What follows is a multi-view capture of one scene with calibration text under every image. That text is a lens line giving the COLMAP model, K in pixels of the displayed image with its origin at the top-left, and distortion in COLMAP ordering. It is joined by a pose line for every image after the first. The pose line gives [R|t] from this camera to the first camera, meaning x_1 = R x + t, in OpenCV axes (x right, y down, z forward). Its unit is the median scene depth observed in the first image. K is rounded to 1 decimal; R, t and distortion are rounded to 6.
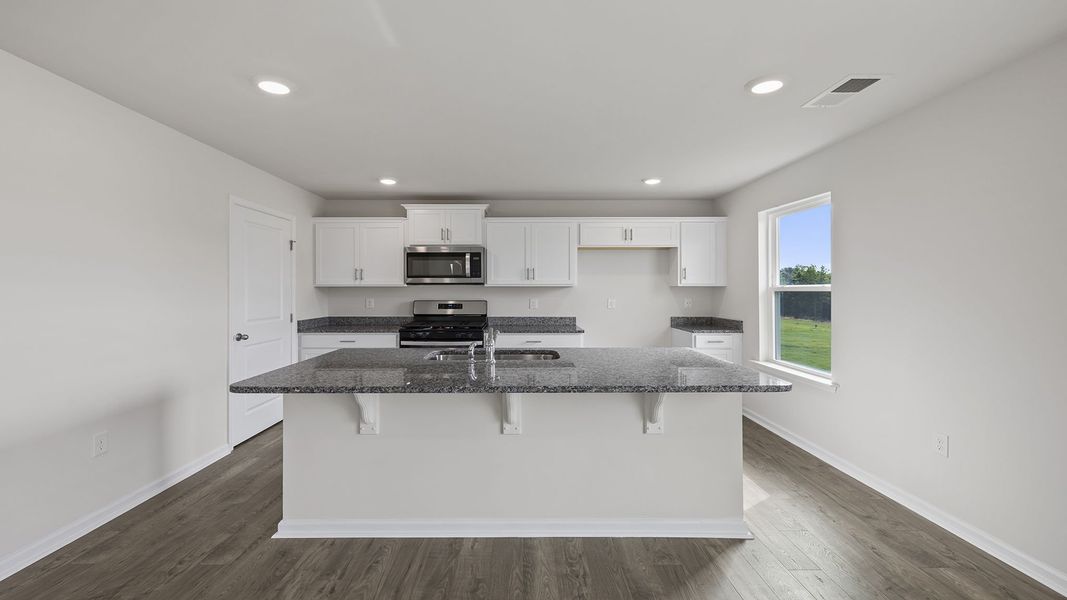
lens RADIAL K [[455.6, 0, 522.9], [0, 455.6, 295.0], [0, 0, 1]] dist [0.003114, 0.000159]
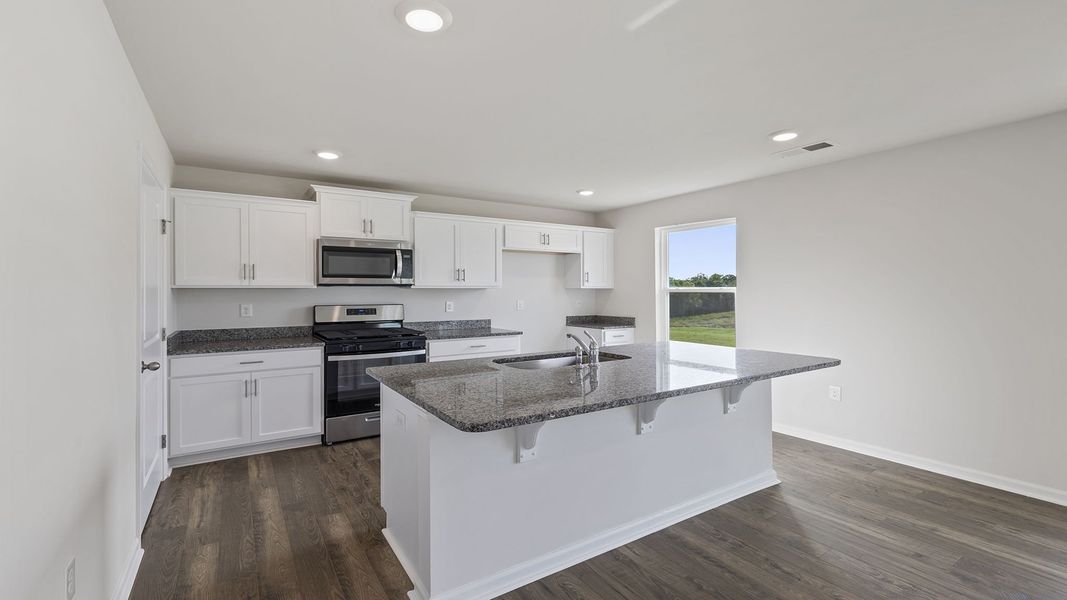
lens RADIAL K [[455.6, 0, 525.4], [0, 455.6, 295.6], [0, 0, 1]] dist [0.003114, 0.000159]
pose [[0.847370, -0.006230, 0.530967, -0.370871], [0.008093, 0.999967, -0.001182, -0.001554], [-0.530942, 0.005299, 0.847392, 0.130534]]
